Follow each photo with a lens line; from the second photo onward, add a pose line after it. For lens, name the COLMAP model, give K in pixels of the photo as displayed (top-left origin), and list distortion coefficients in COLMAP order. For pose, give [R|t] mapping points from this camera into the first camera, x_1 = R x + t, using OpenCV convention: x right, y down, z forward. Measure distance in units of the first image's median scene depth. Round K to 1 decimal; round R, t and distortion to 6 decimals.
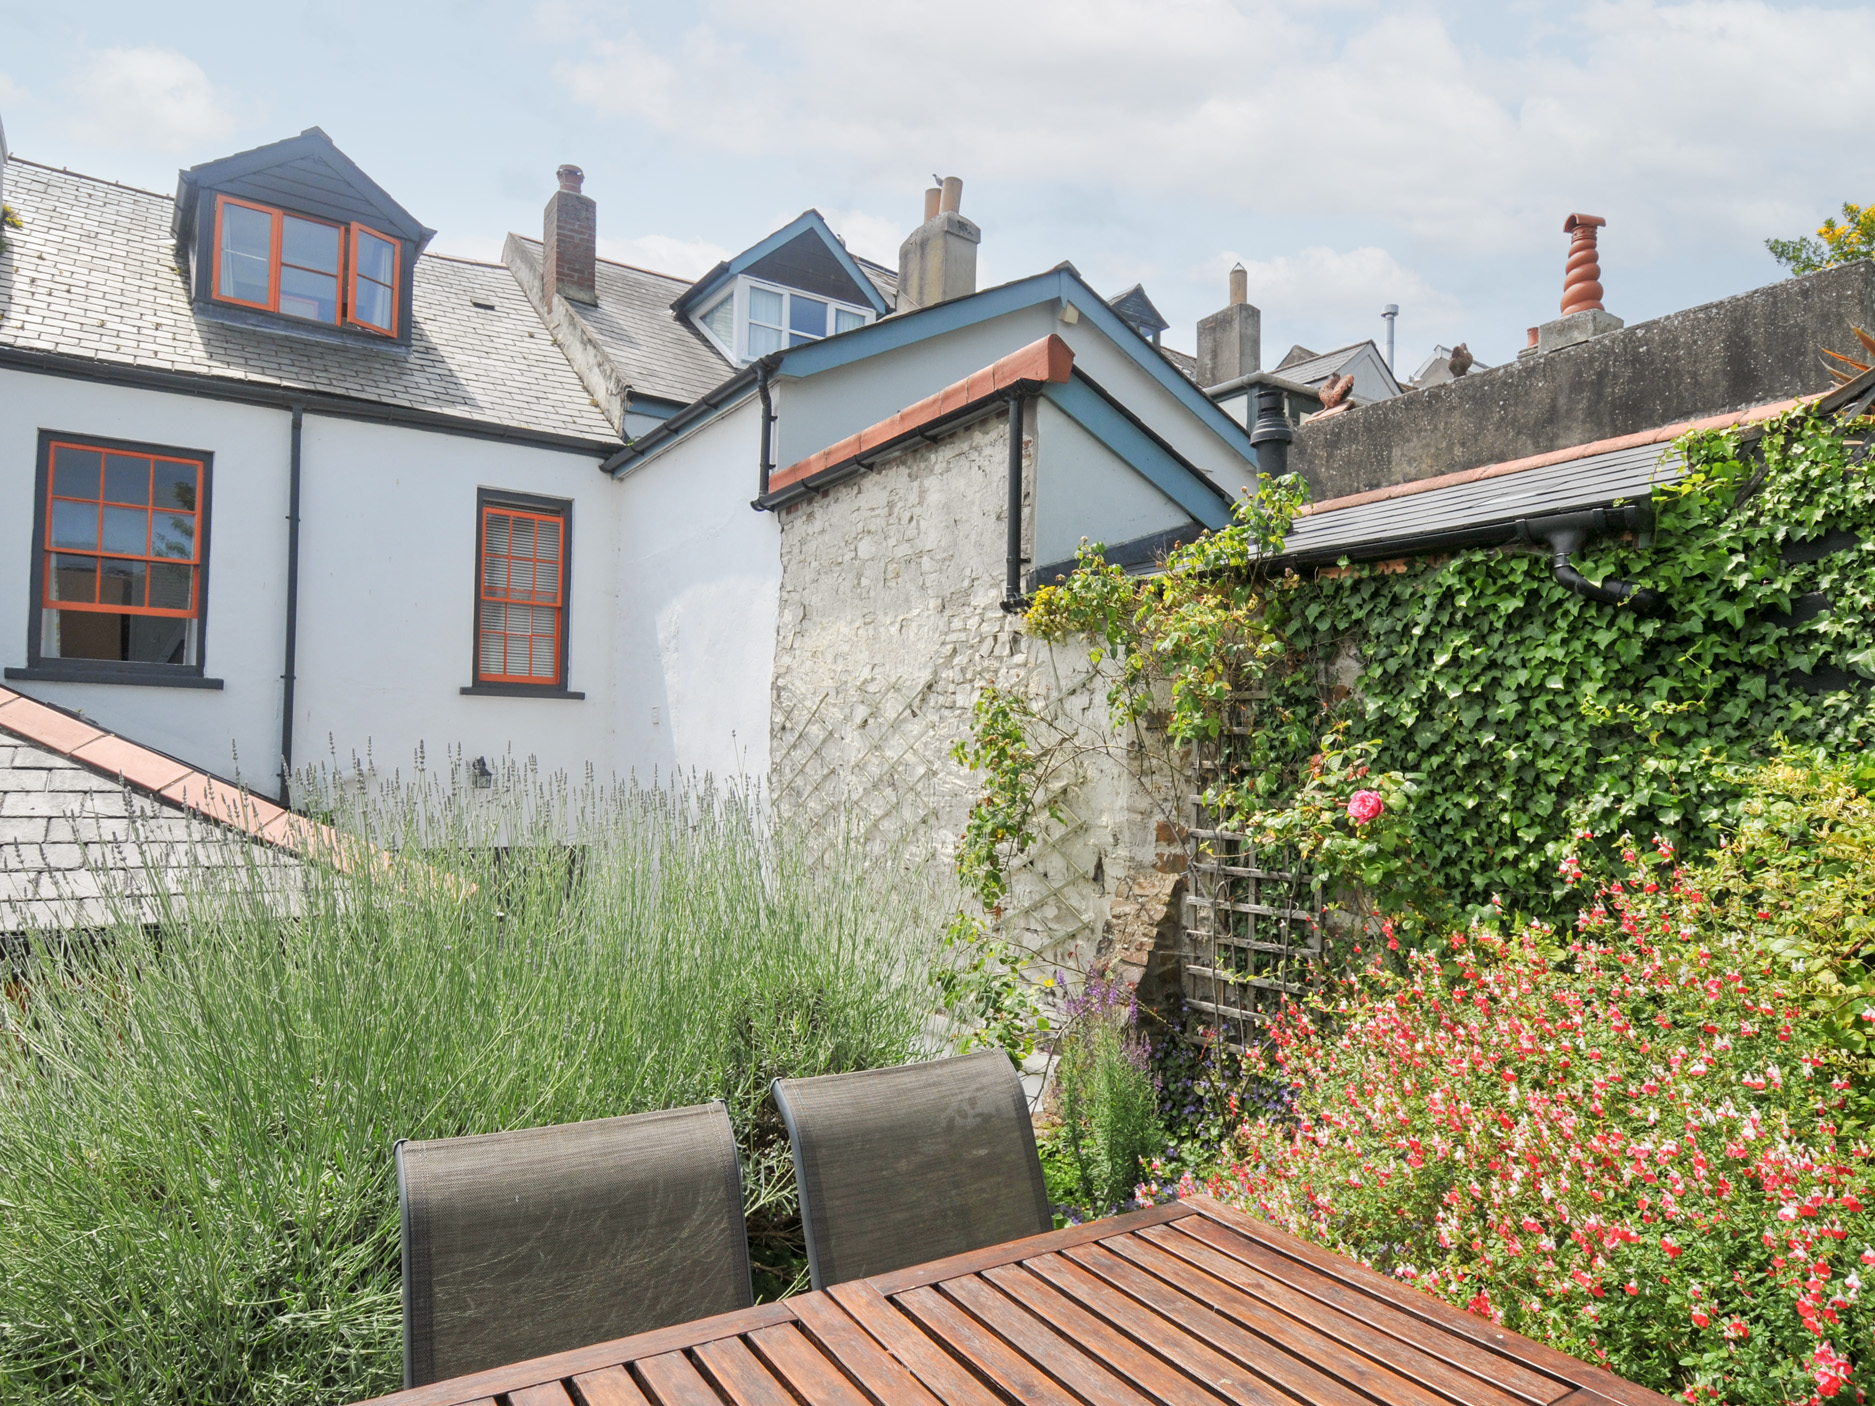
lens RADIAL K [[1157.4, 0, 934.0], [0, 1157.4, 727.7], [0, 0, 1]] dist [0.029868, -0.034676]
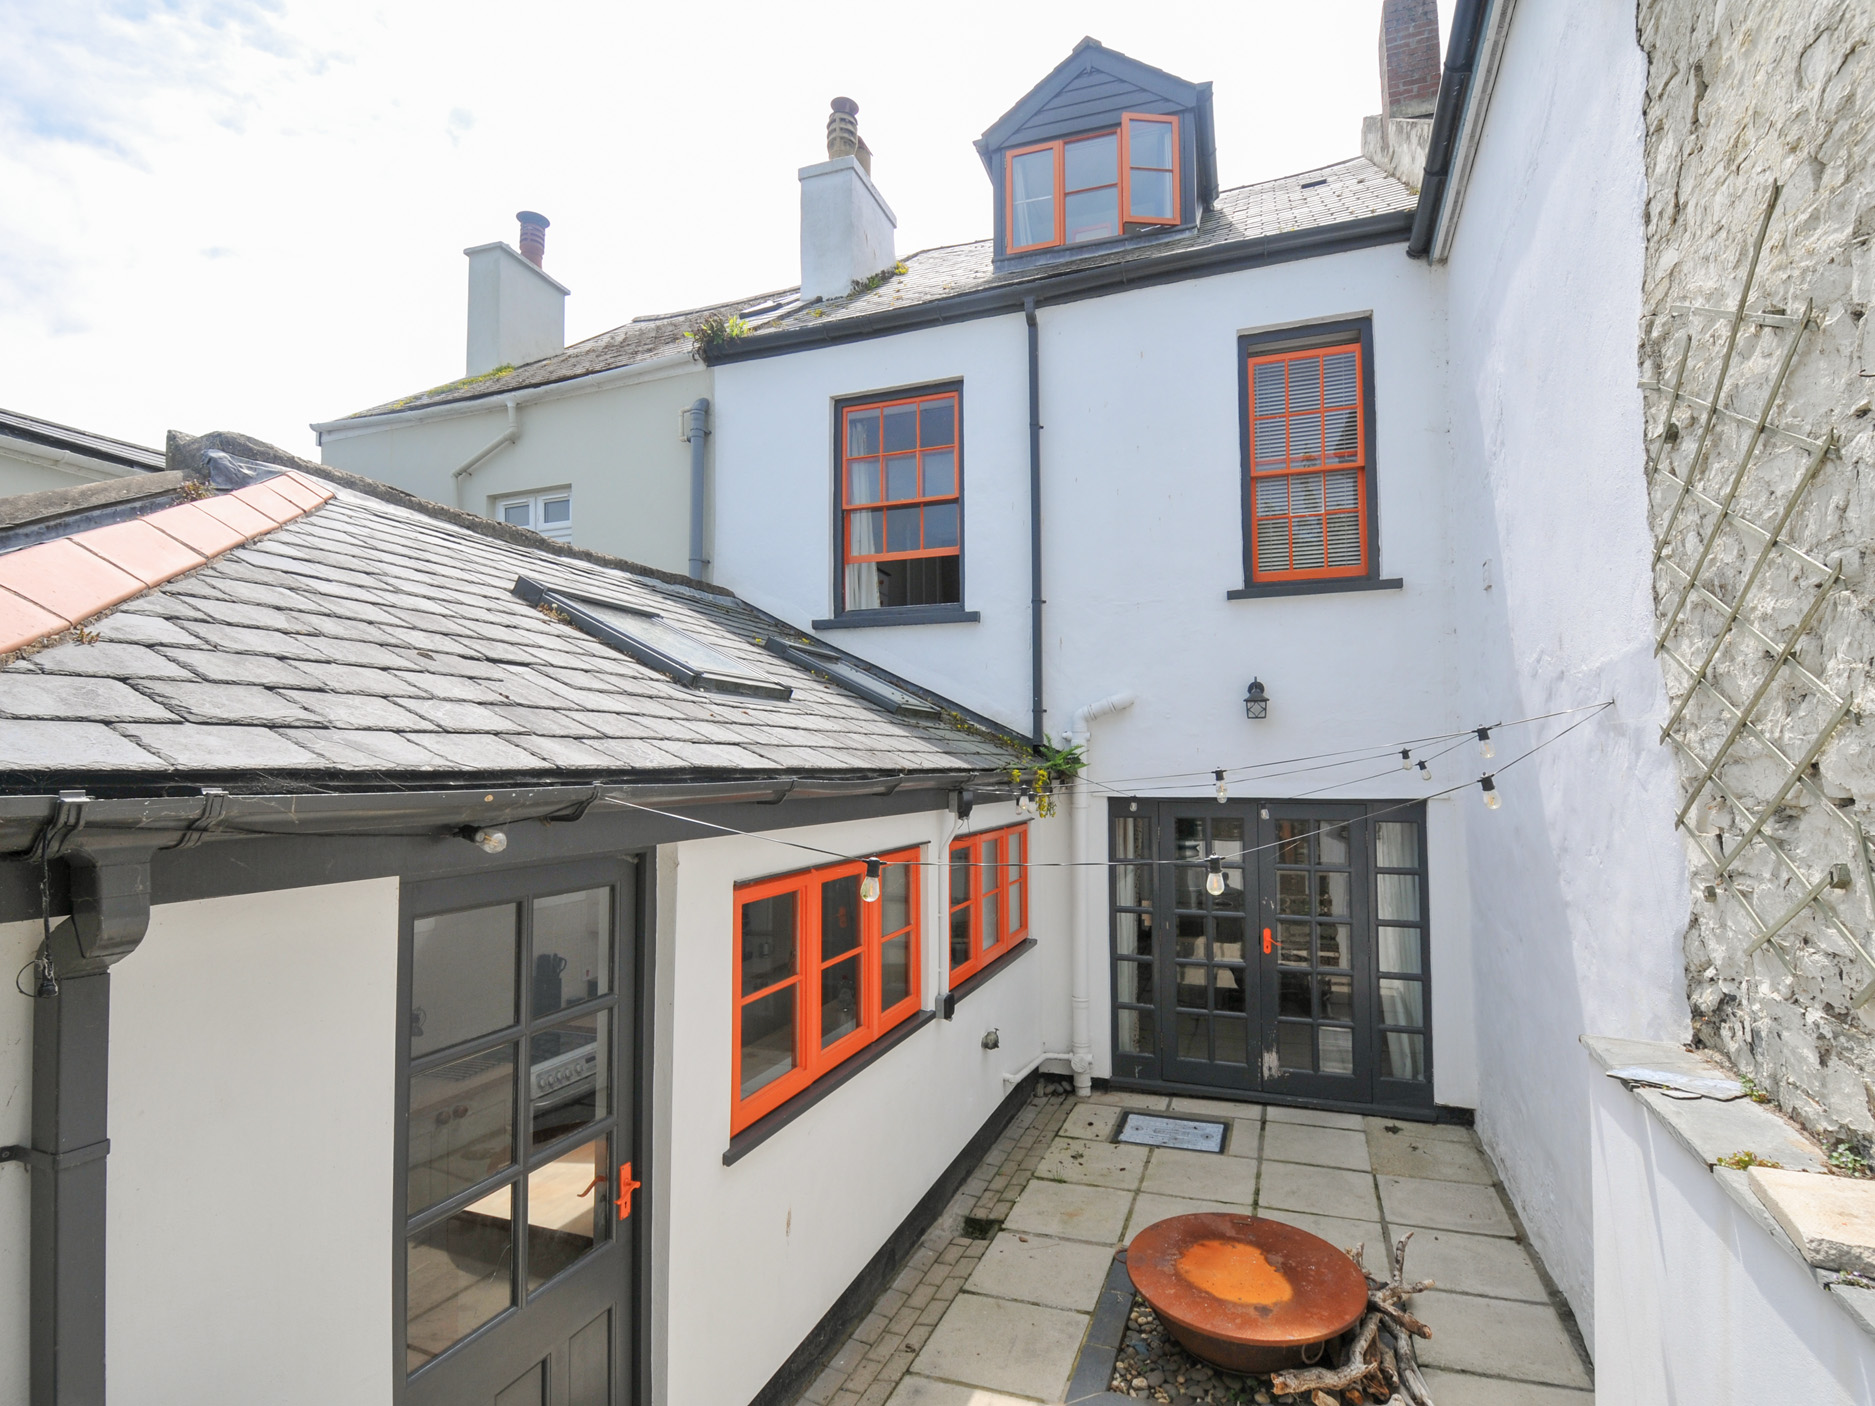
lens RADIAL K [[987.0, 0, 937.5], [0, 987.0, 703.0], [0, 0, 1]] dist [-0.000279, -0.000241]
pose [[0.596387, -0.075578, -0.799131, -0.005362], [0.045677, 0.997140, -0.060216, 0.079646], [0.801396, -0.000590, 0.598134, 0.516539]]
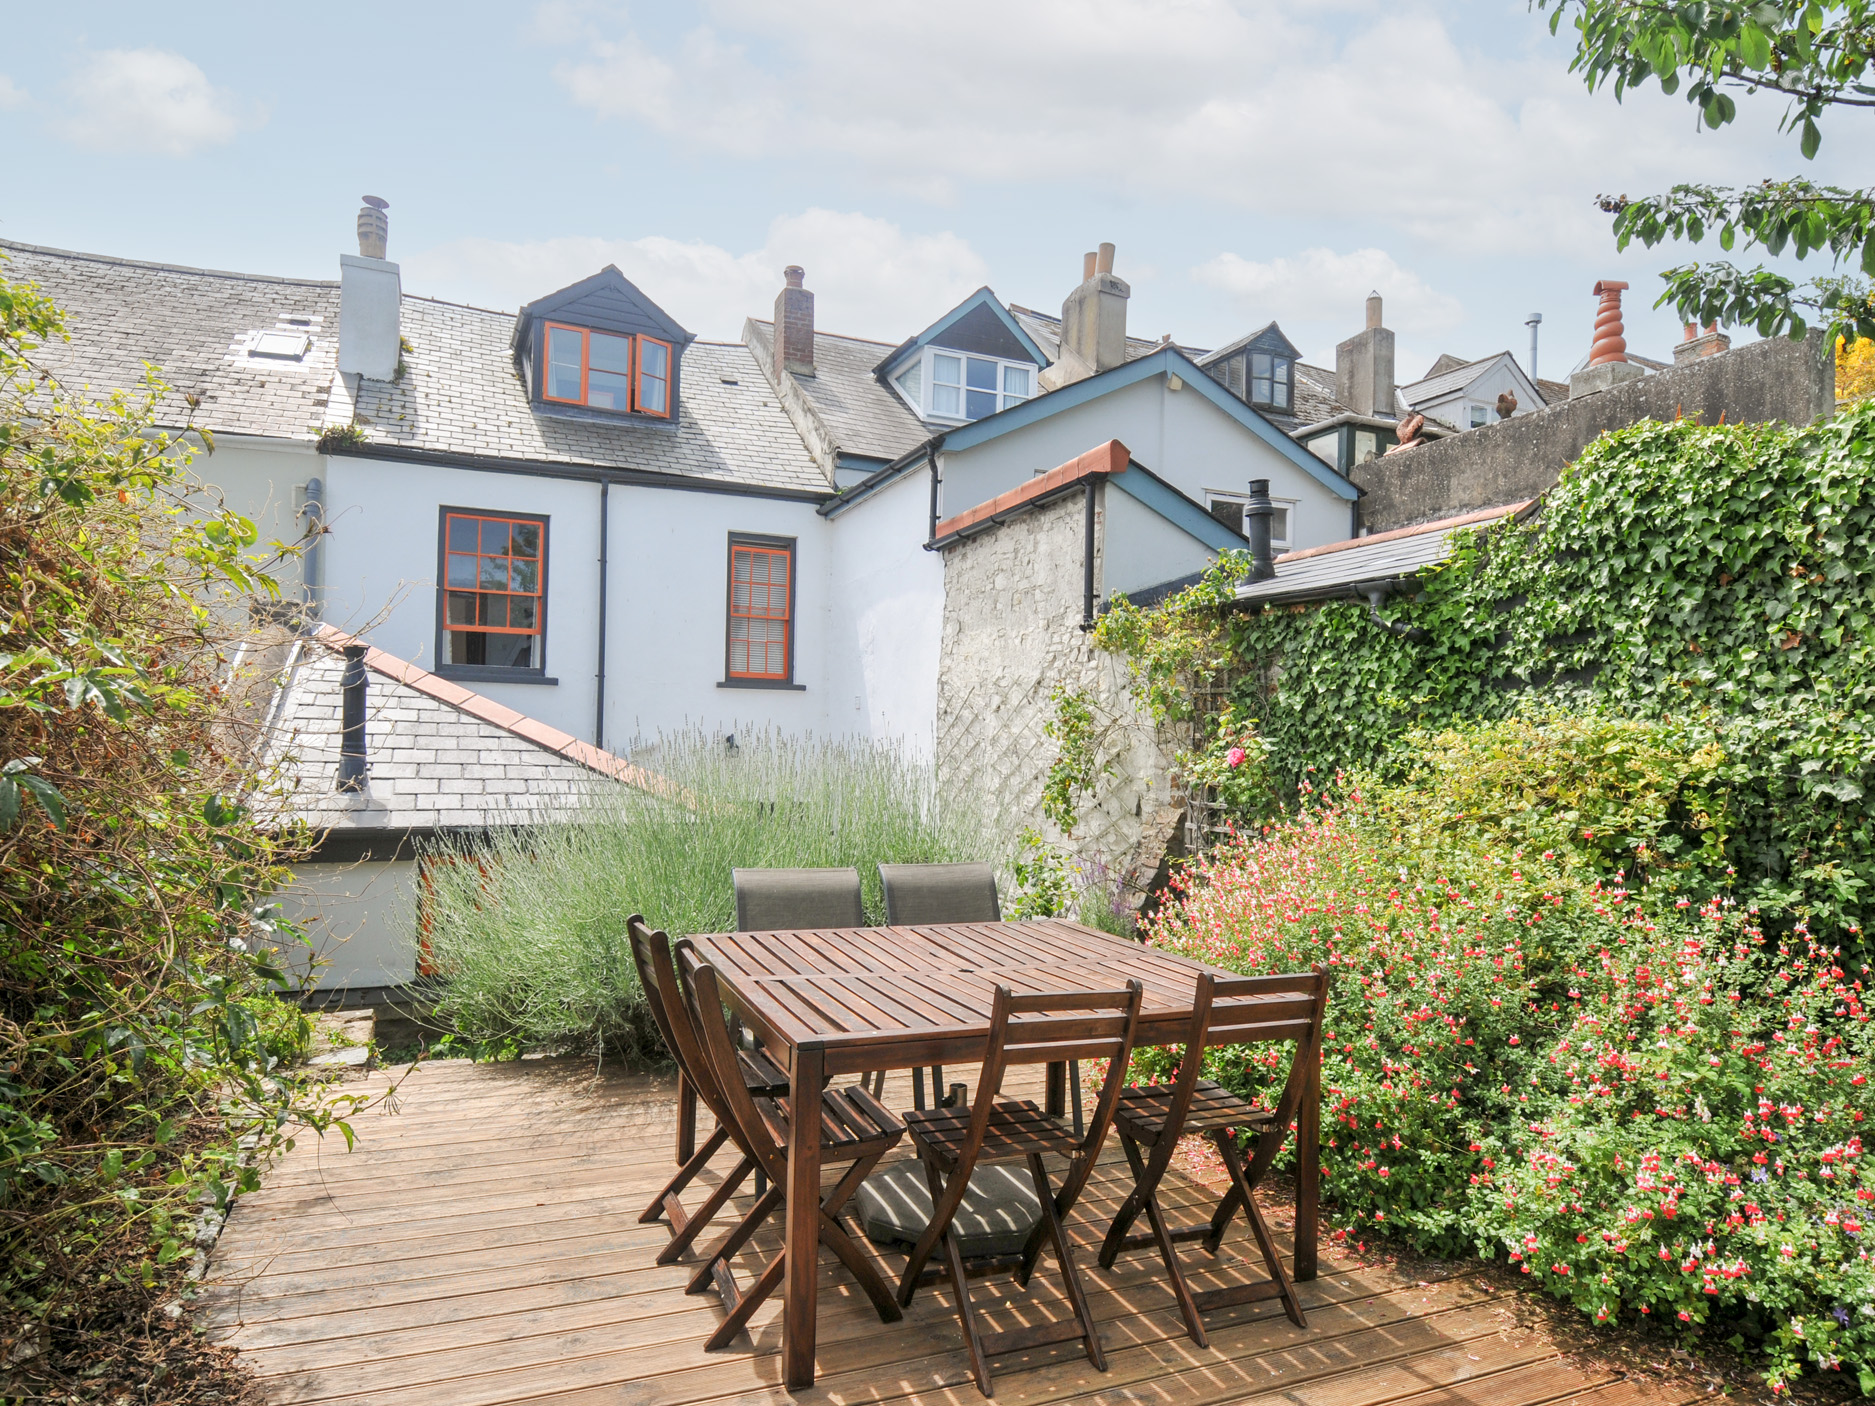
lens RADIAL K [[1157.4, 0, 934.0], [0, 1157.4, 727.7], [0, 0, 1]] dist [0.029868, -0.034676]
pose [[0.982822, 0.000555, -0.184553, 0.098497], [0.002099, 0.999897, 0.014180, -0.000708], [0.184542, -0.014324, 0.982720, -0.308927]]
